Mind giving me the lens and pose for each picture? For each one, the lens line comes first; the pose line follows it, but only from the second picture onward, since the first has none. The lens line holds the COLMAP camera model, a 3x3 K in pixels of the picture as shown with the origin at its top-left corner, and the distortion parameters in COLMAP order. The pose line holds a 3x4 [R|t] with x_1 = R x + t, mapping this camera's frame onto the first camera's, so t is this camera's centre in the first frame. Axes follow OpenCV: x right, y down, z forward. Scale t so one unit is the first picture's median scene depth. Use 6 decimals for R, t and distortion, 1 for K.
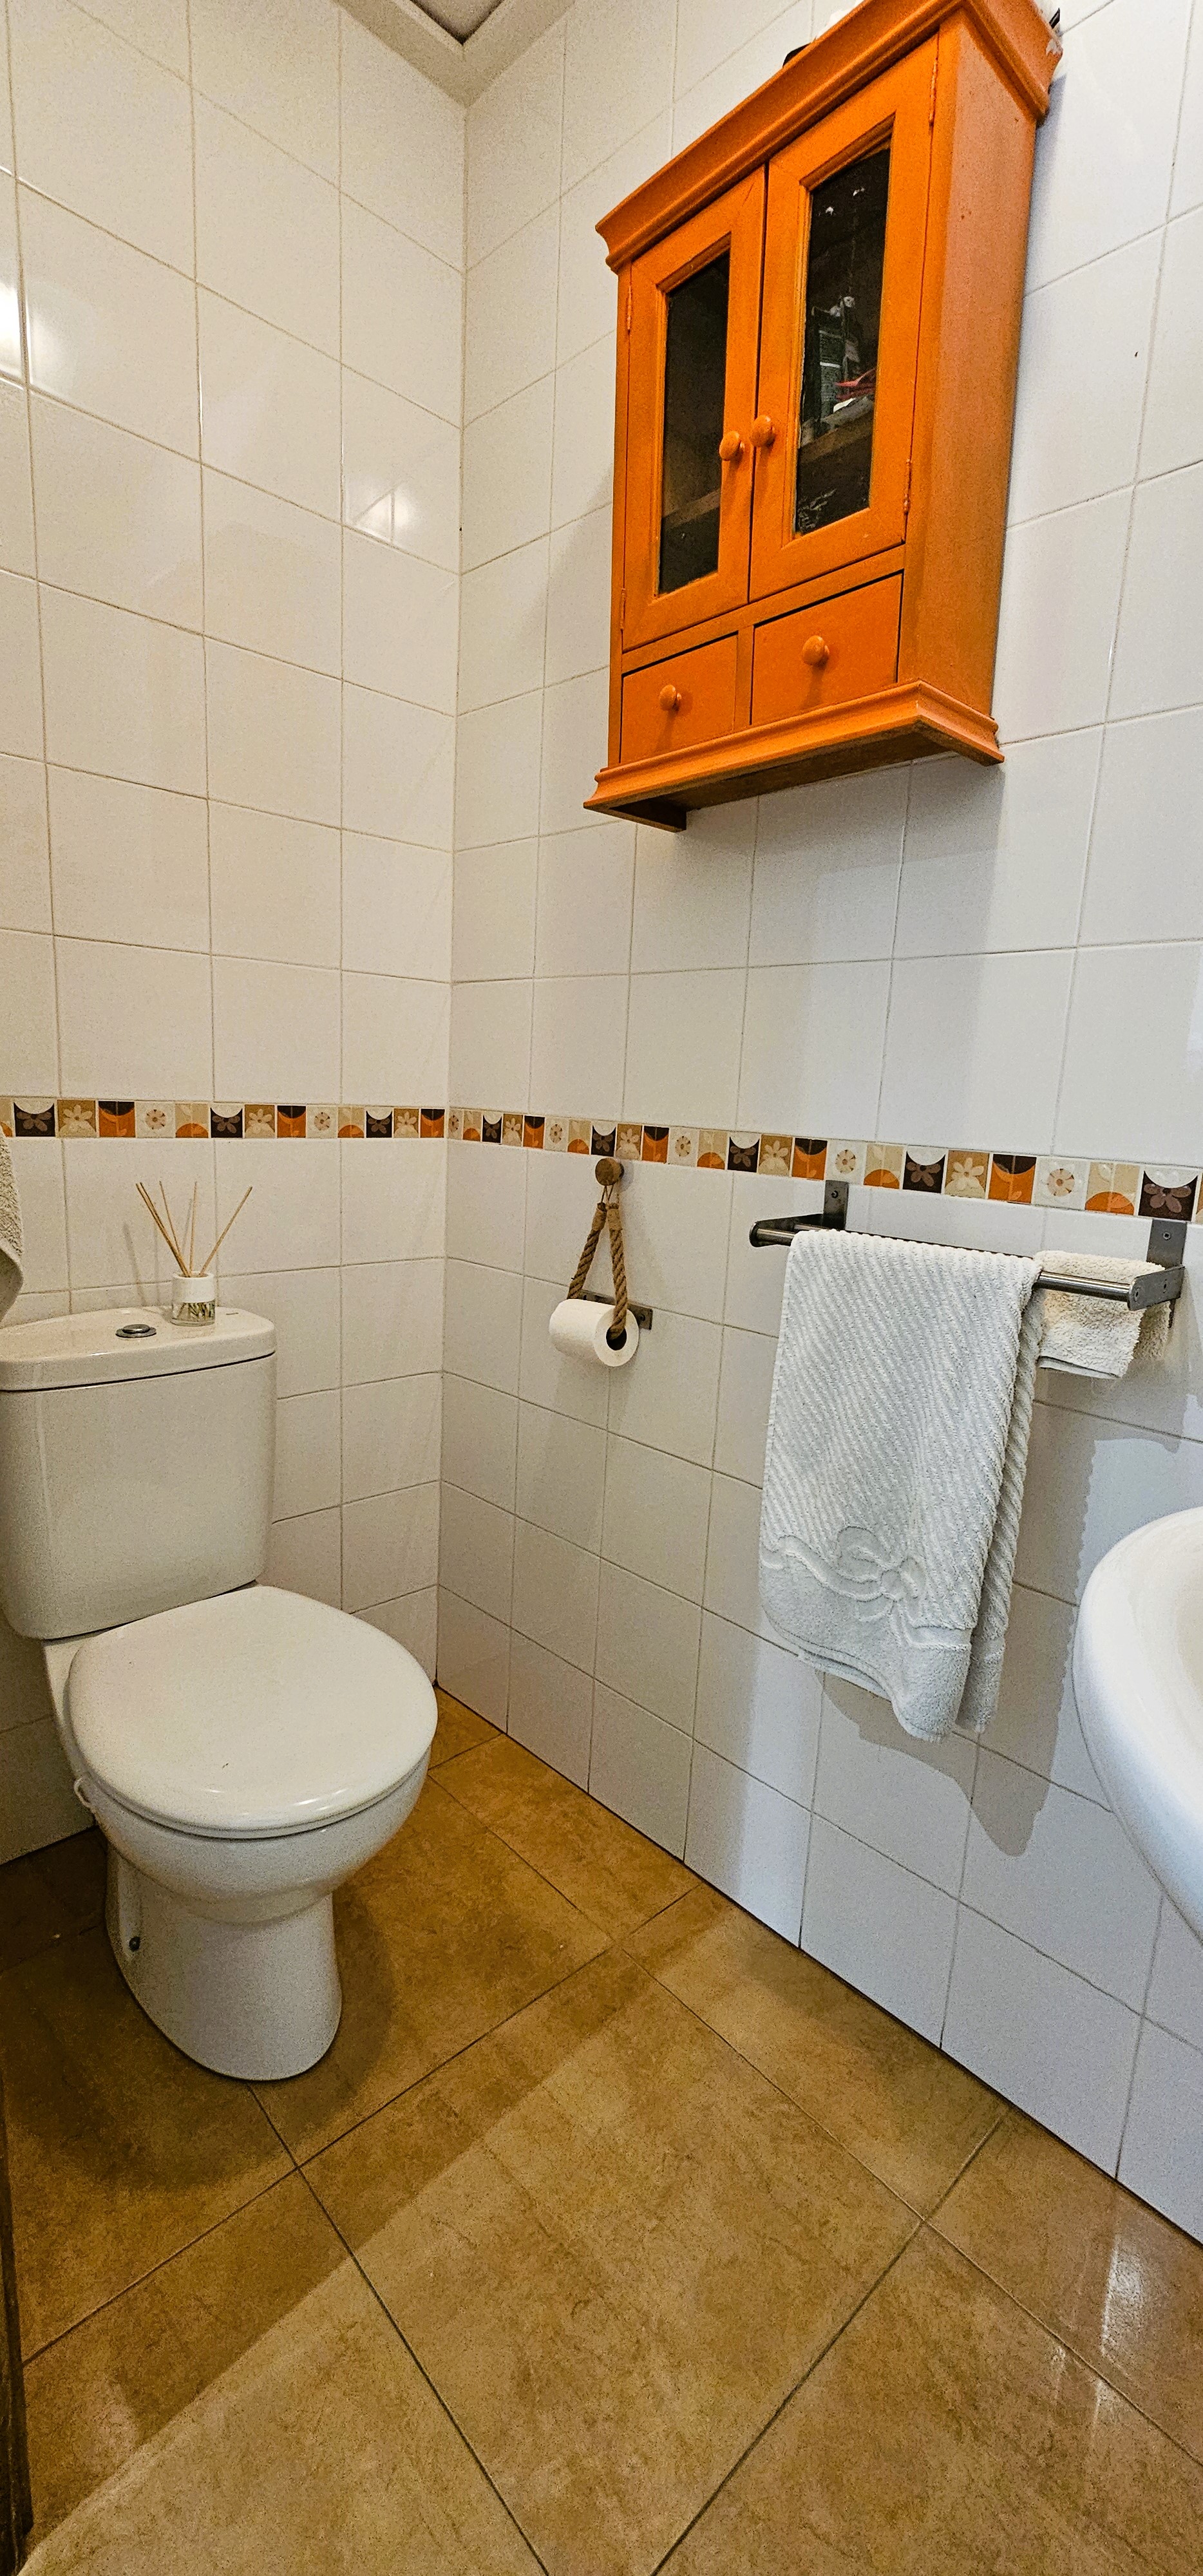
lens RADIAL K [[1057.3, 0, 592.8], [0, 1057.3, 1287.6], [0, 0, 1]] dist [-0.002539, 0.001215]
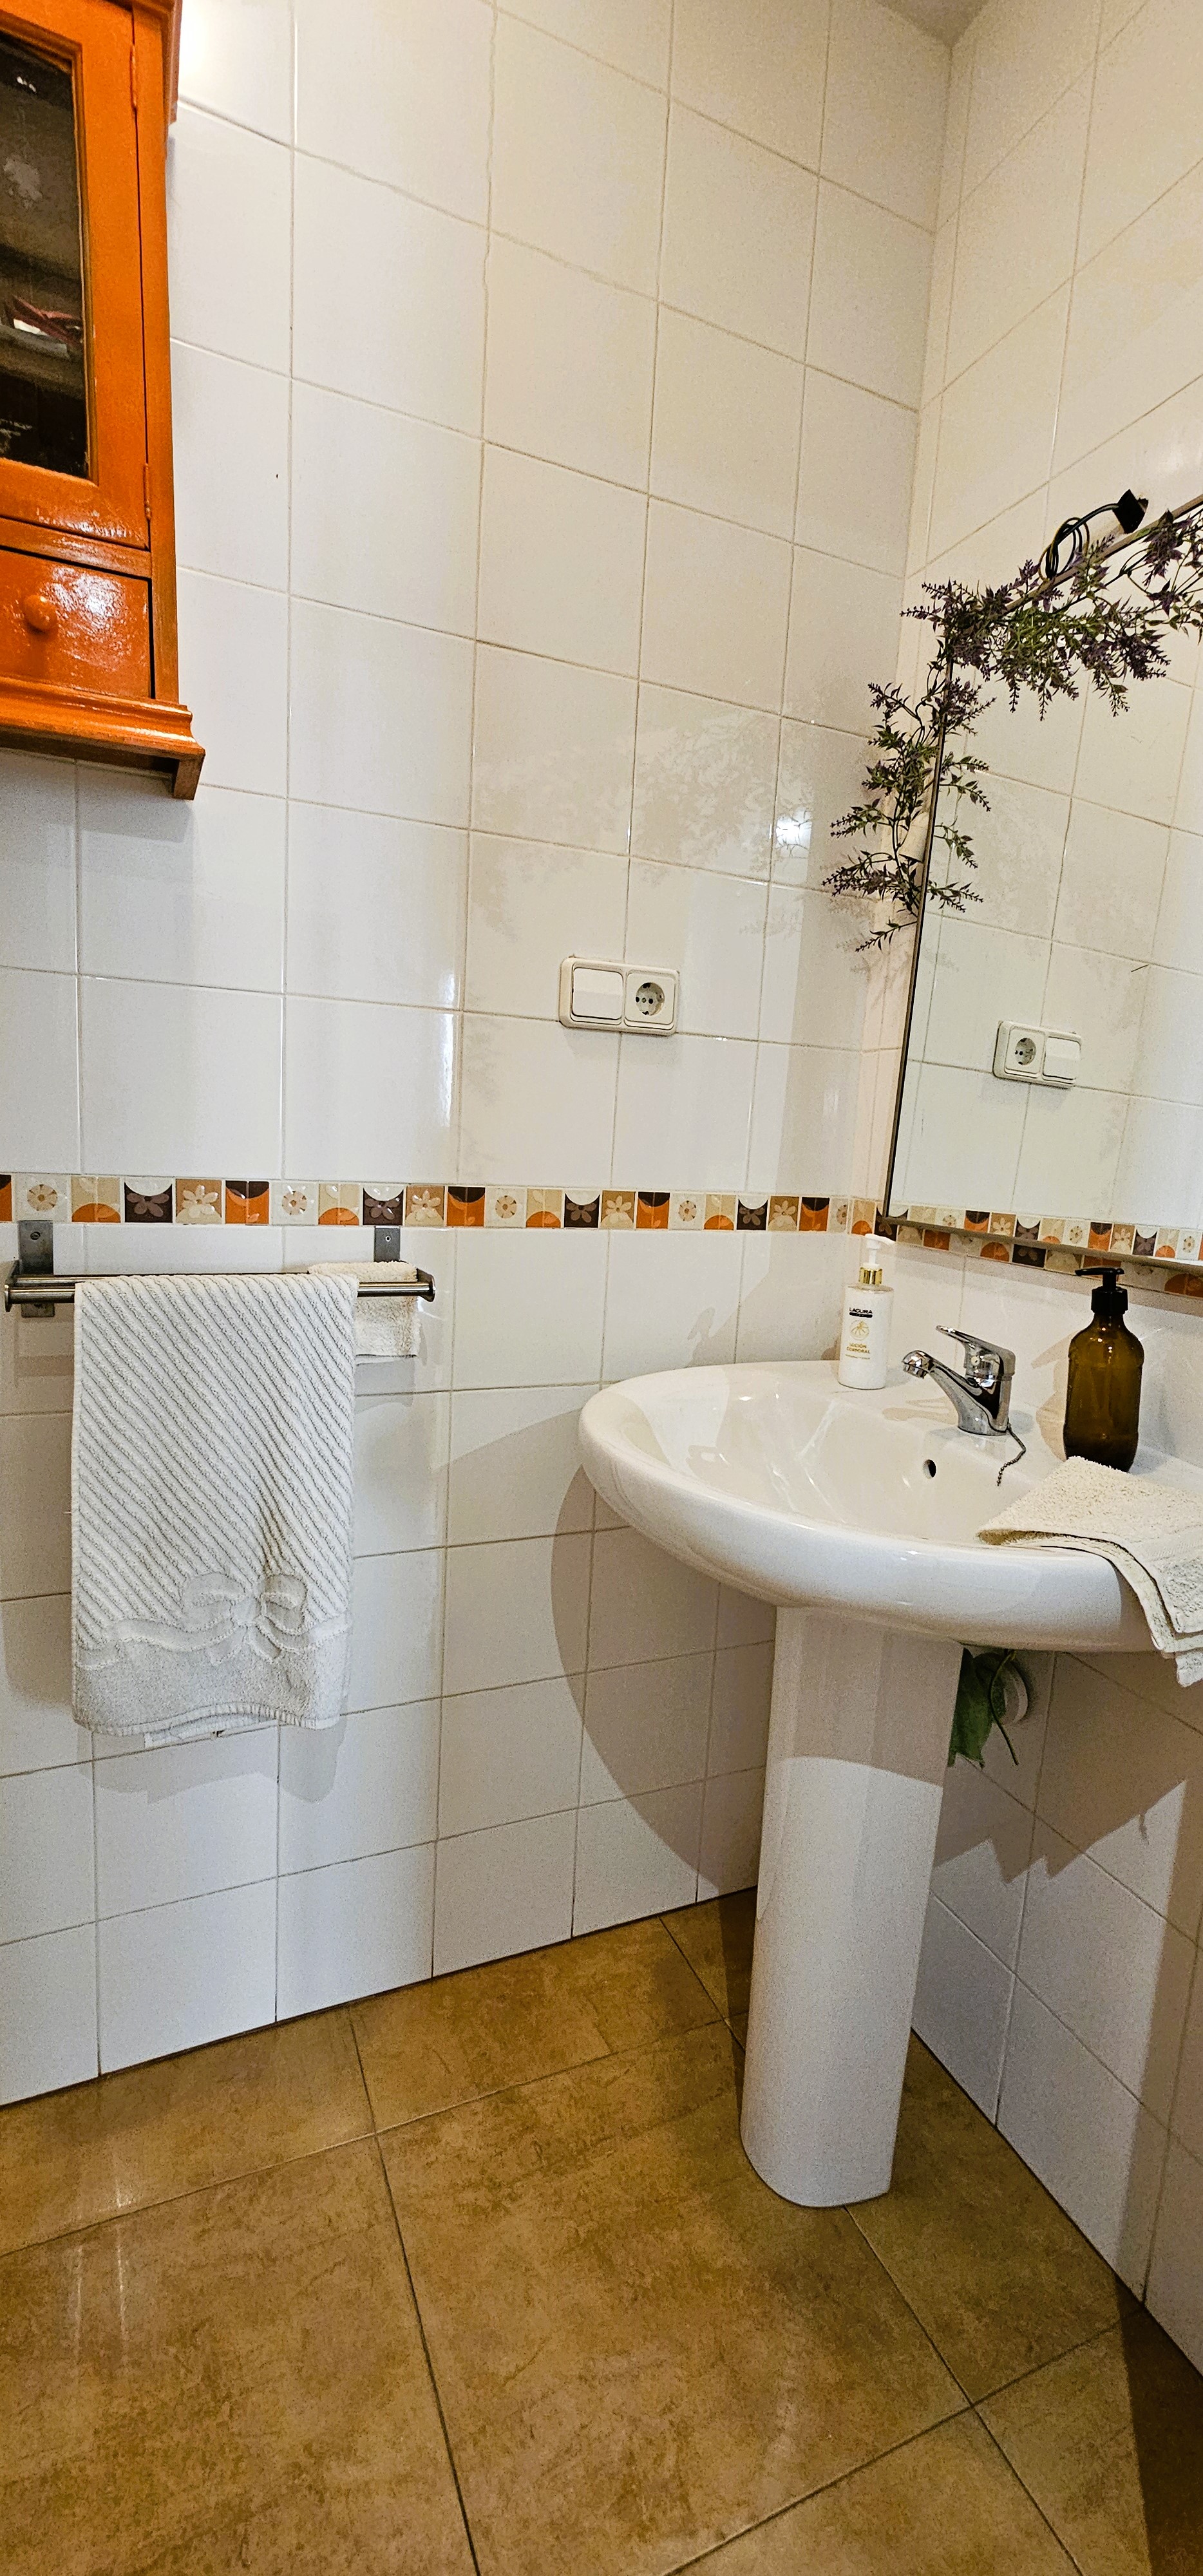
lens RADIAL K [[1057.3, 0, 583.2], [0, 1057.3, 1297.8], [0, 0, 1]] dist [-0.002539, 0.001215]
pose [[0.325725, -0.164458, 0.931051, -0.564389], [0.142642, 0.982032, 0.123560, -0.103326], [-0.934642, 0.092561, 0.343331, 0.362458]]
